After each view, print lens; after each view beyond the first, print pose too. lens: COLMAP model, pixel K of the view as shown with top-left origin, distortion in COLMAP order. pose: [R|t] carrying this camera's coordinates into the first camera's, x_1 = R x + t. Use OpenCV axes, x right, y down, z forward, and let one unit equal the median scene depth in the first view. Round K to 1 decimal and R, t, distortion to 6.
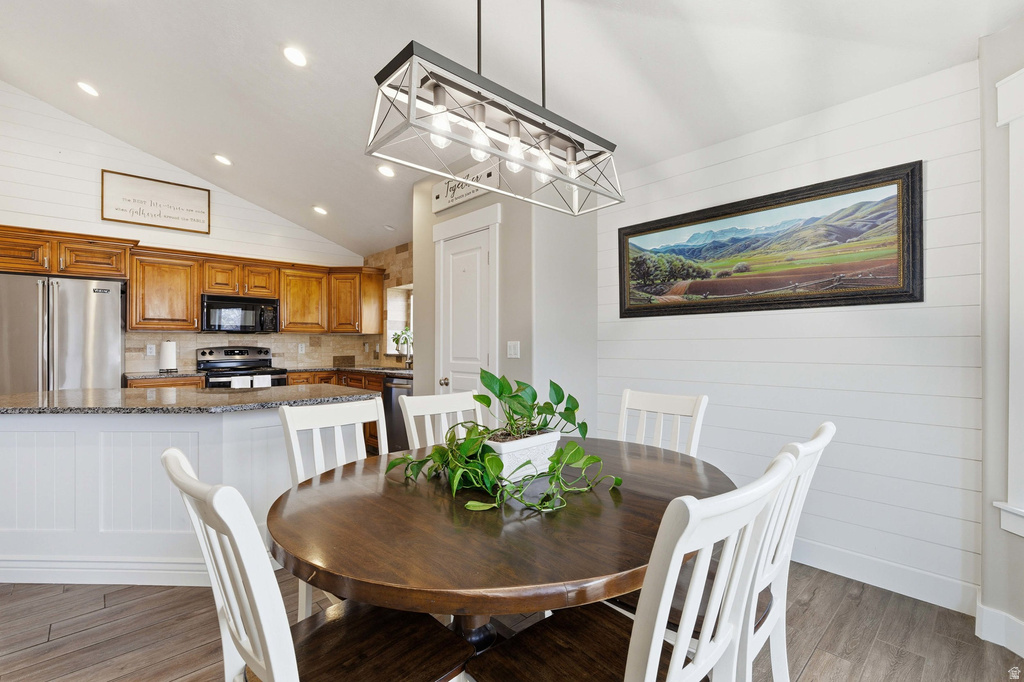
lens RADIAL K [[451.8, 0, 512.1], [0, 451.8, 344.3], [0, 0, 1]] dist [-0.013876, 0.002556]
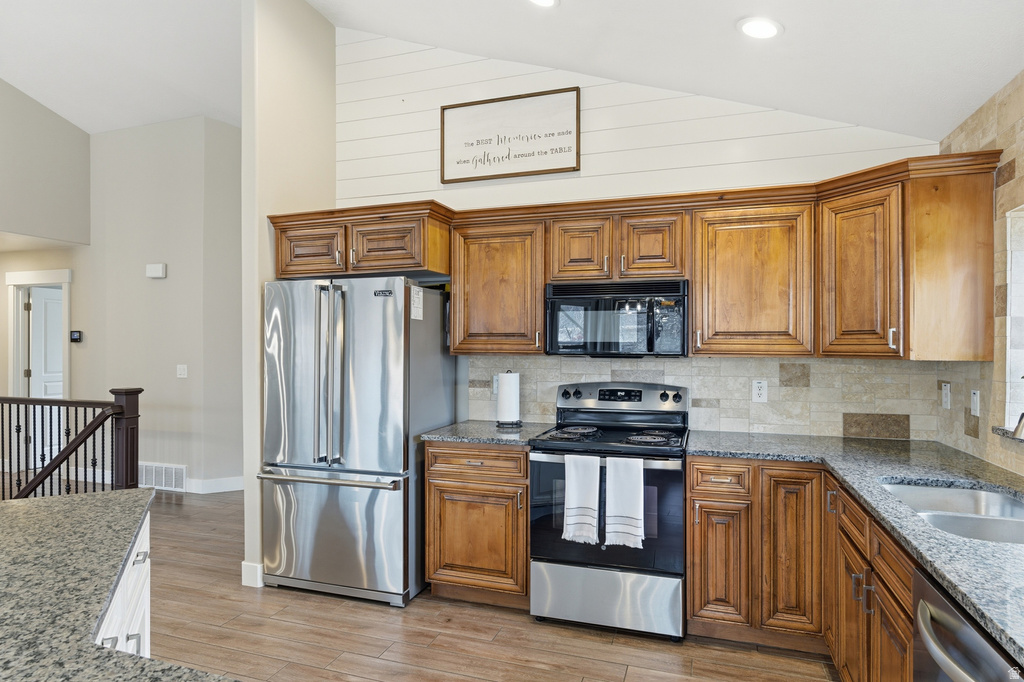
lens RADIAL K [[585.5, 0, 510.7], [0, 585.5, 339.3], [0, 0, 1]] dist [-0.001208, 0.002127]
pose [[0.470221, -0.003404, -0.882542, -0.106295], [-0.002856, 0.999981, -0.005378, -0.043265], [0.882544, 0.005049, 0.470203, 0.641635]]
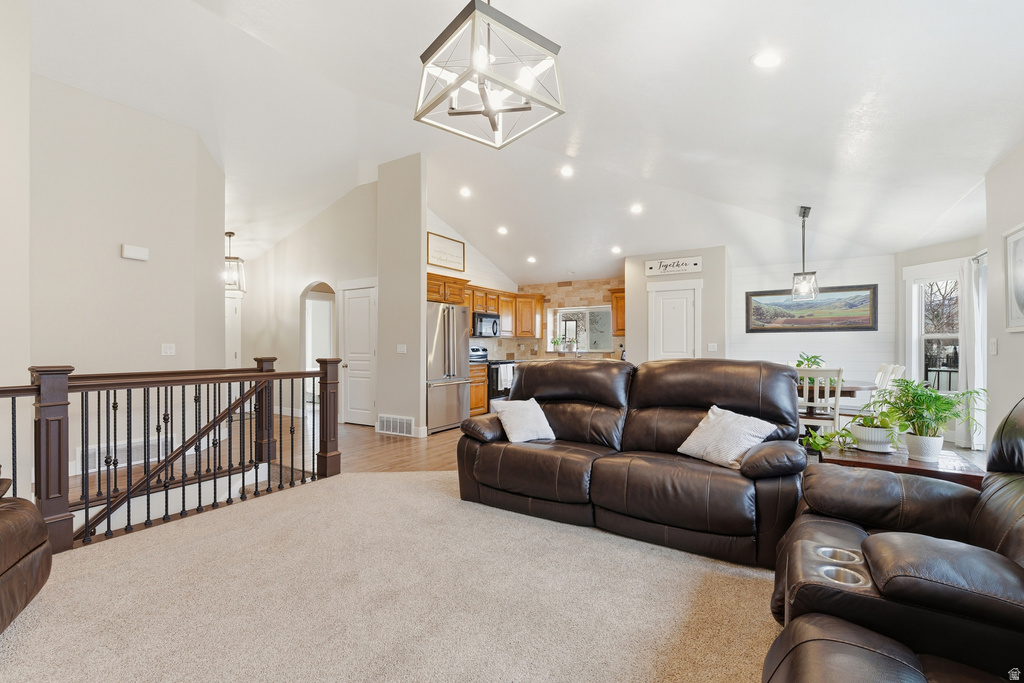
lens RADIAL K [[451.8, 0, 509.3], [0, 451.8, 345.5], [0, 0, 1]] dist [-0.013876, 0.002556]
pose [[0.965539, 0.003534, 0.260236, -0.983860], [-0.002570, 0.999989, -0.004044, 0.009607], [-0.260247, 0.003236, 0.965537, -0.551039]]
